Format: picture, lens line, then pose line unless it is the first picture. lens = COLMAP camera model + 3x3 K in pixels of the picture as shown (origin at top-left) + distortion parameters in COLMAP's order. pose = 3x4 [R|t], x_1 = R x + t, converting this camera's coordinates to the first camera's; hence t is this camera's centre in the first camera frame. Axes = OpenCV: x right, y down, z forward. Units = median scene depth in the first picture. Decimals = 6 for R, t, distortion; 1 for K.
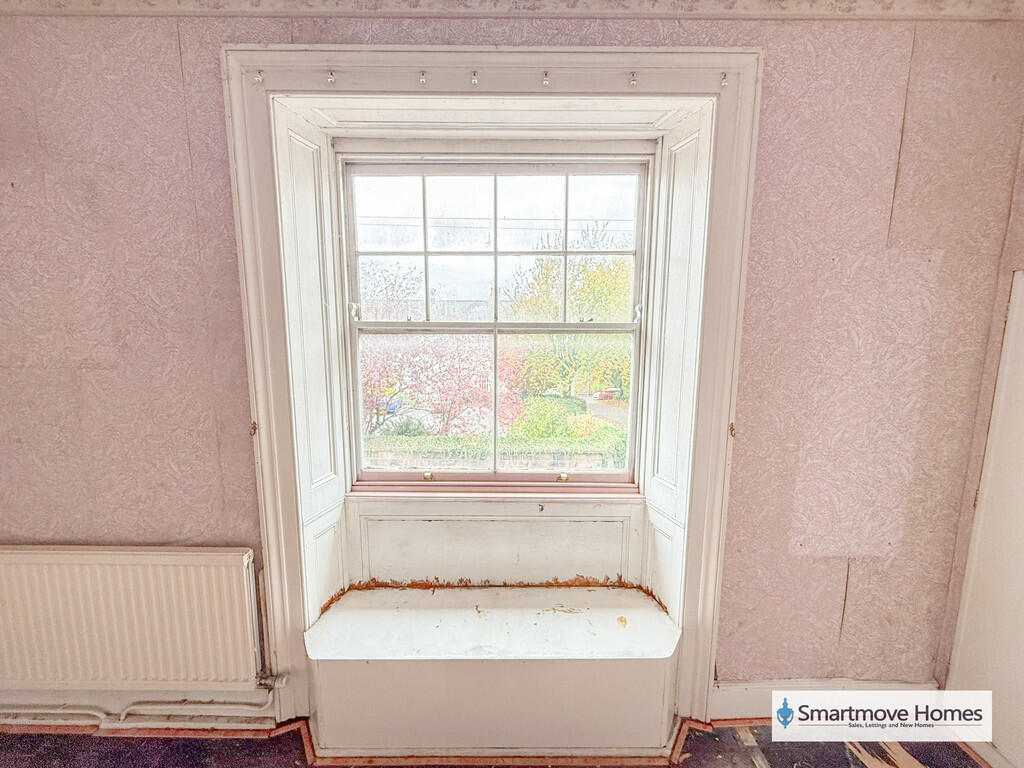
lens RADIAL K [[407.1, 0, 509.4], [0, 407.1, 381.7], [0, 0, 1]] dist [-0.002351, -0.000333]
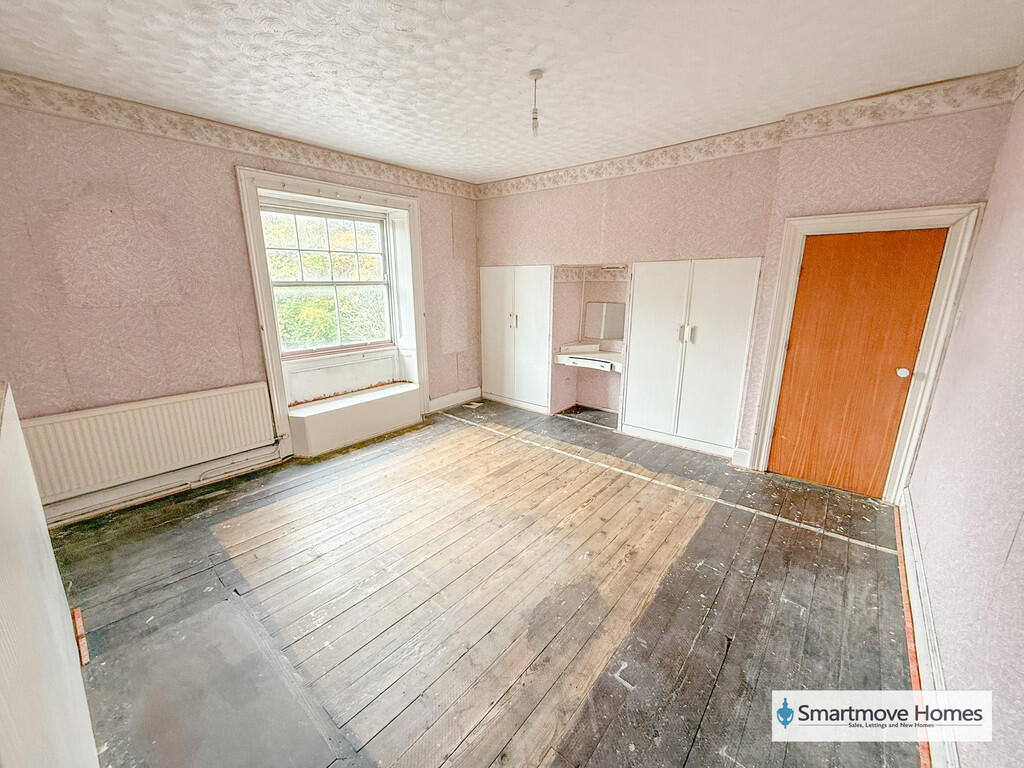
lens RADIAL K [[407.1, 0, 510.9], [0, 407.1, 383.5], [0, 0, 1]] dist [-0.002351, -0.000333]
pose [[0.648594, -0.191634, 0.736615, -1.394796], [0.109118, 0.981200, 0.159186, 0.200469], [-0.753272, -0.022869, 0.657311, -1.545135]]
